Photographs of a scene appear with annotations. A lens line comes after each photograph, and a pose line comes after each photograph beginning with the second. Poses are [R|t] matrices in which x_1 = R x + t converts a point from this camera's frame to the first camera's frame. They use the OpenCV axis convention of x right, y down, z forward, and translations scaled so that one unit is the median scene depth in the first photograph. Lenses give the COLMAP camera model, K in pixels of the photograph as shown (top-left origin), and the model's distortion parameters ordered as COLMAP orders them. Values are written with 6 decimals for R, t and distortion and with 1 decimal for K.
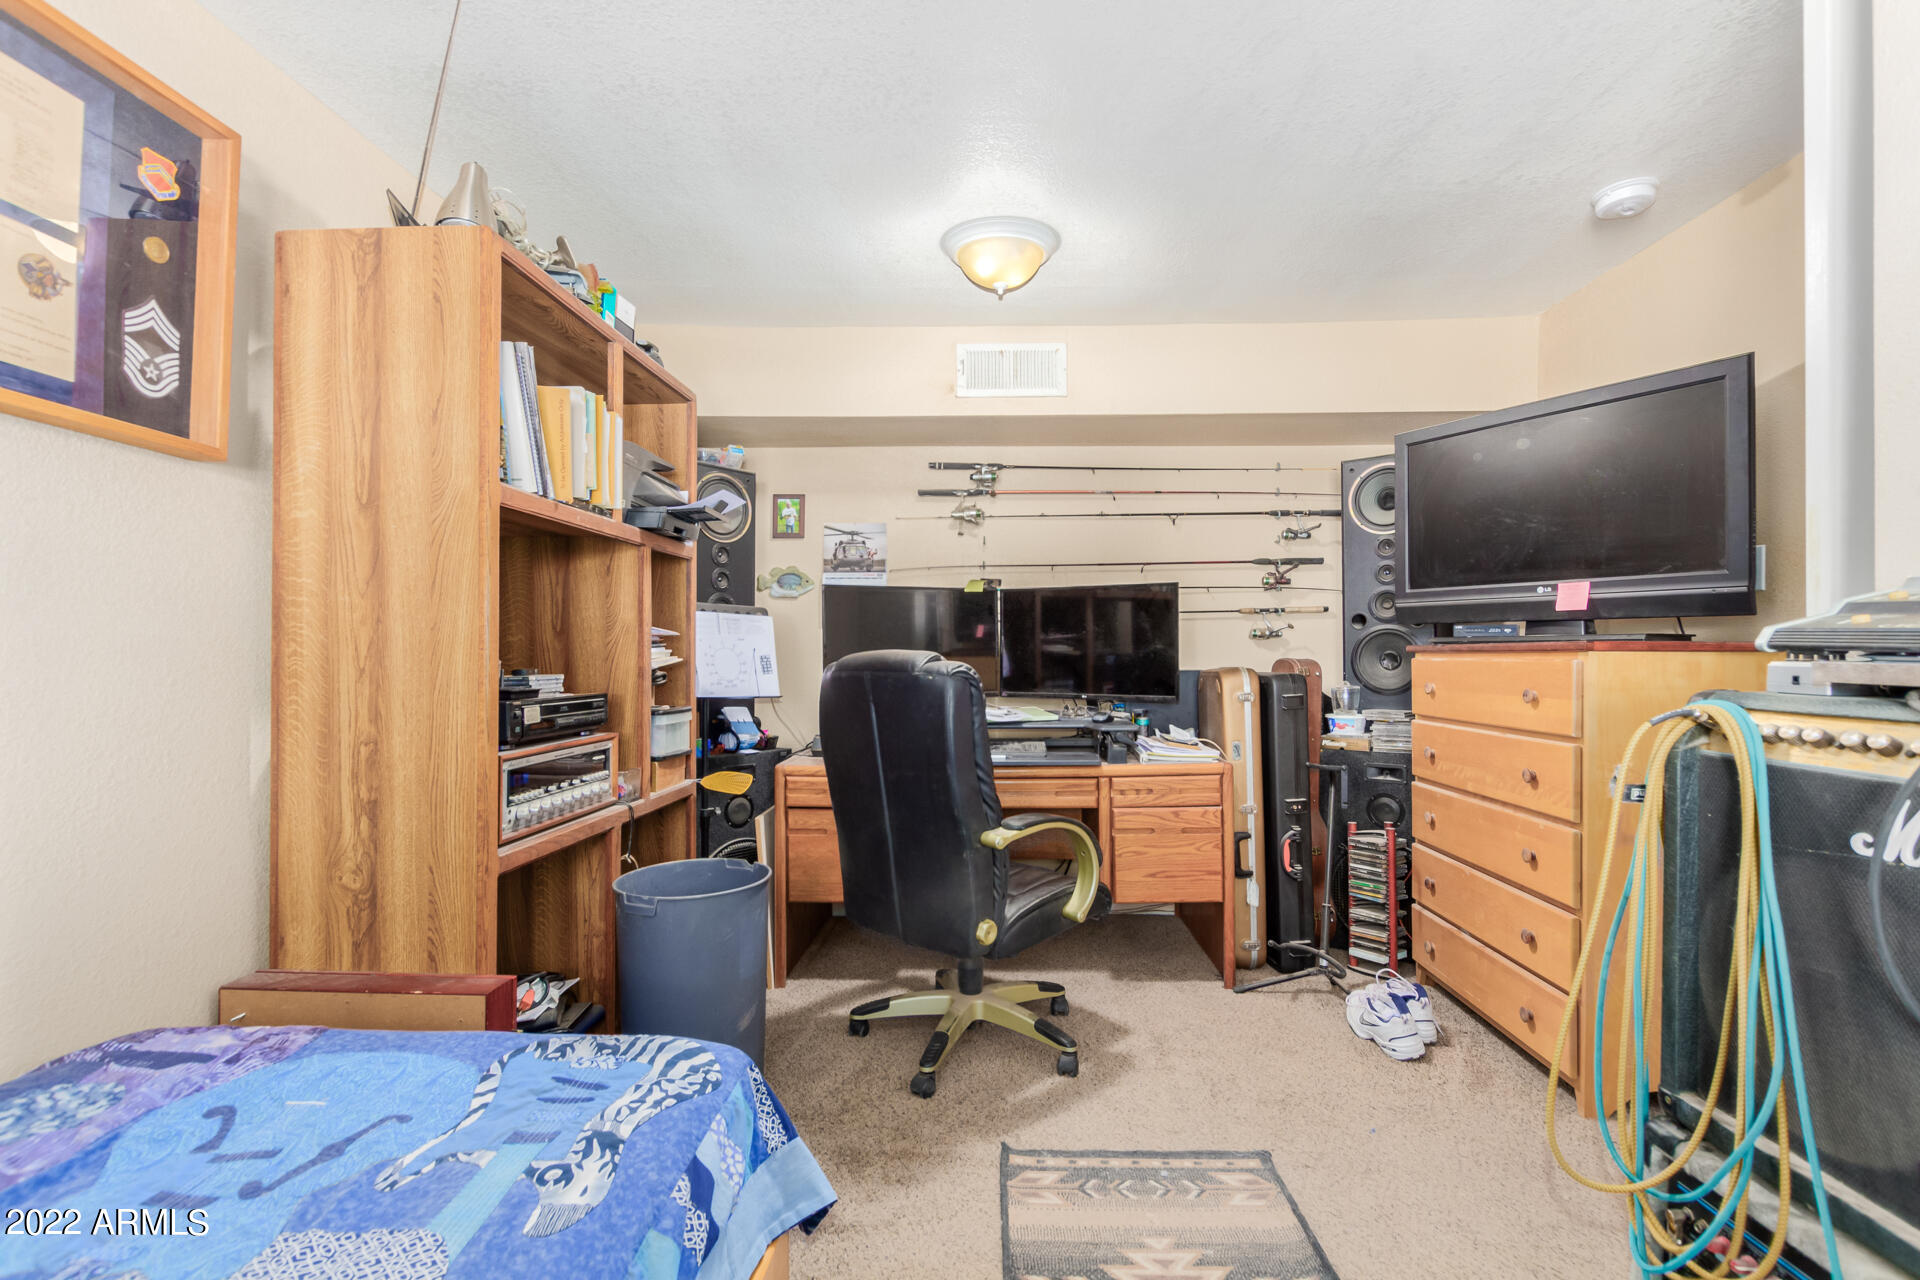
lens RADIAL K [[885.9, 0, 960.1], [0, 885.9, 648.1], [0, 0, 1]] dist [-0.000053, -0.000009]
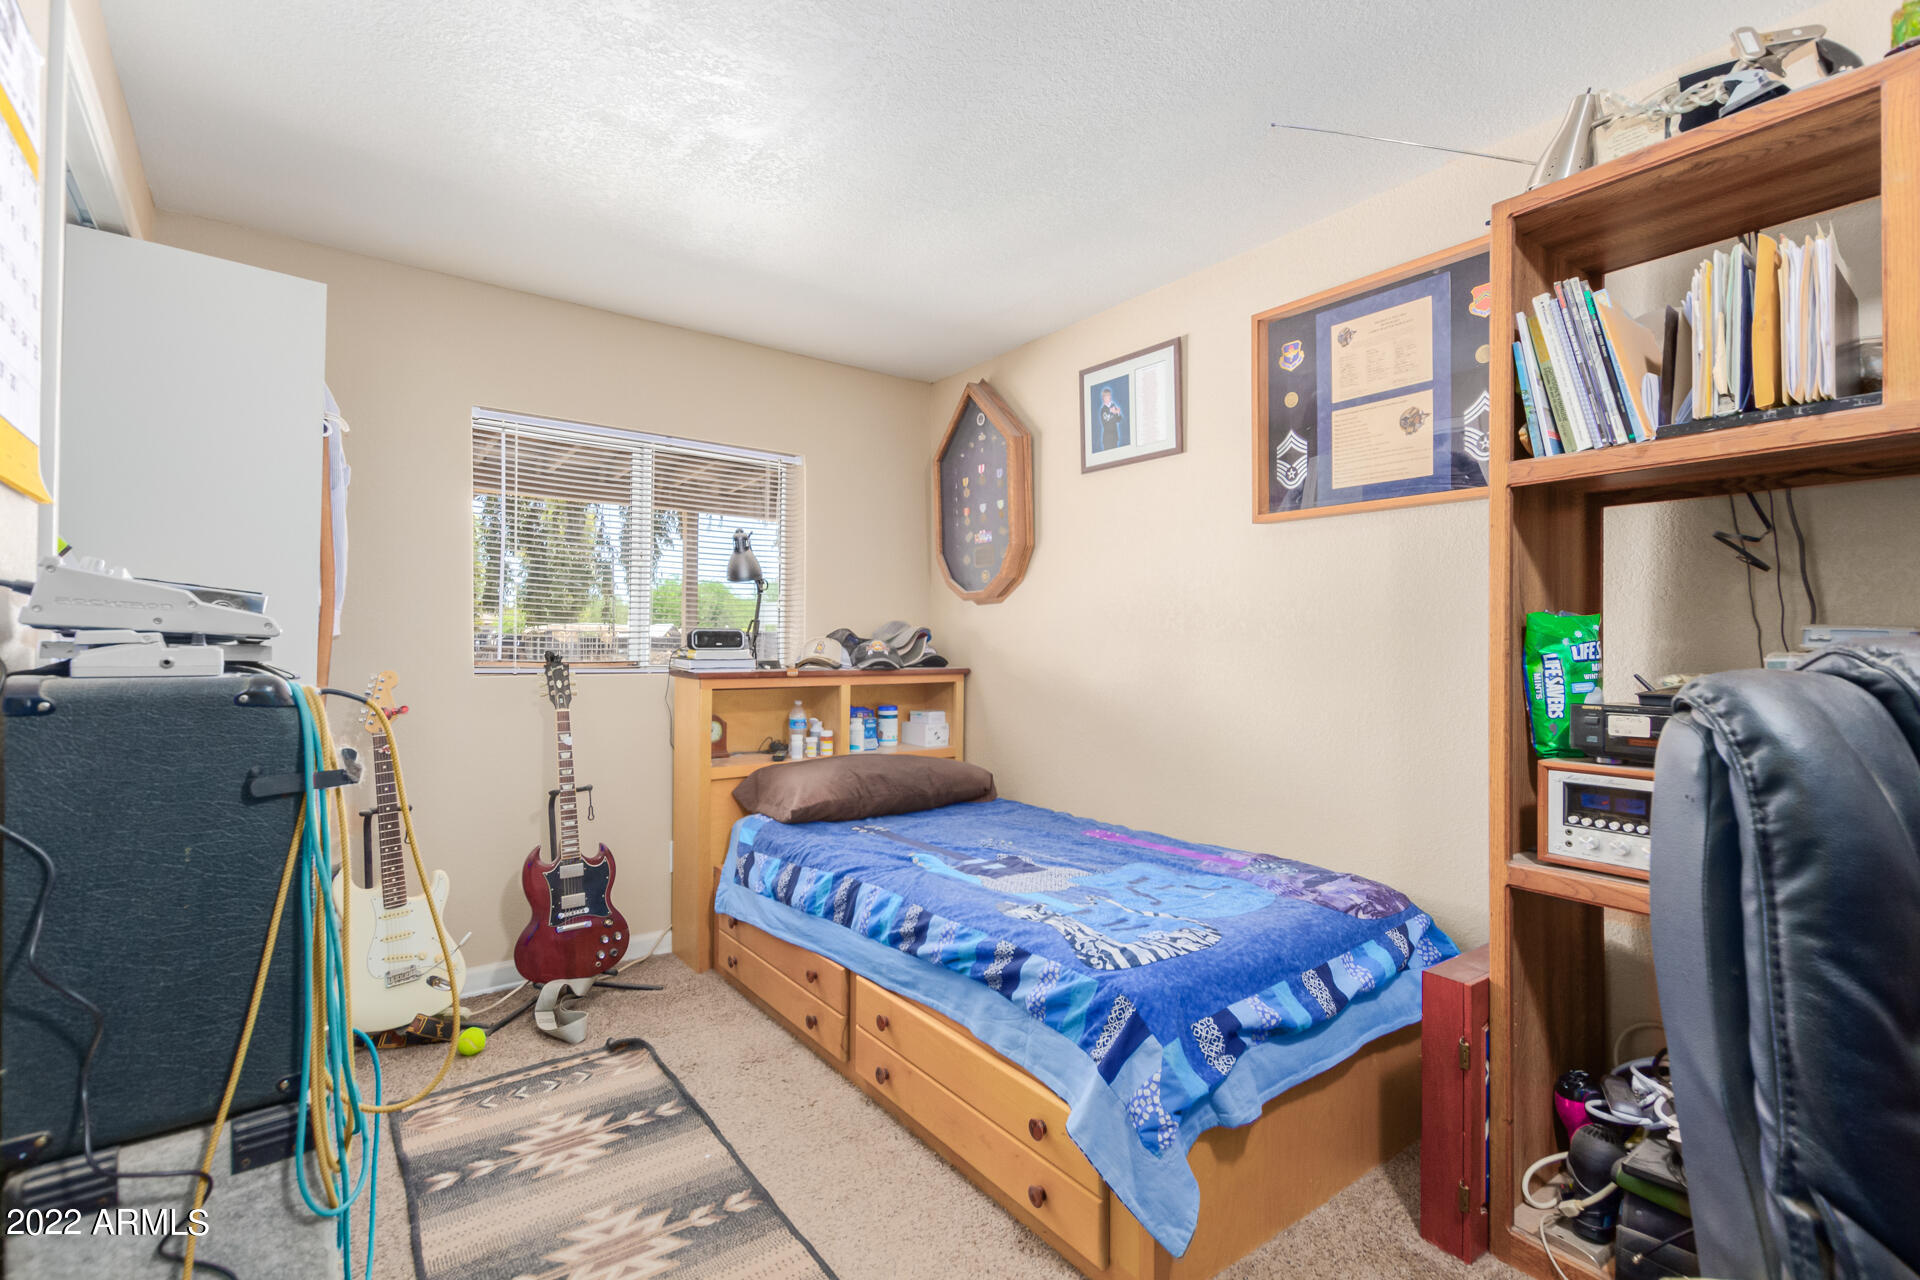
lens RADIAL K [[885.9, 0, 958.9], [0, 885.9, 641.1], [0, 0, 1]] dist [-0.000053, -0.000009]
pose [[-0.786549, -0.003890, -0.617515, 0.659573], [0.002221, 0.999956, -0.009127, 0.008740], [0.617524, -0.008550, -0.786506, 1.779615]]
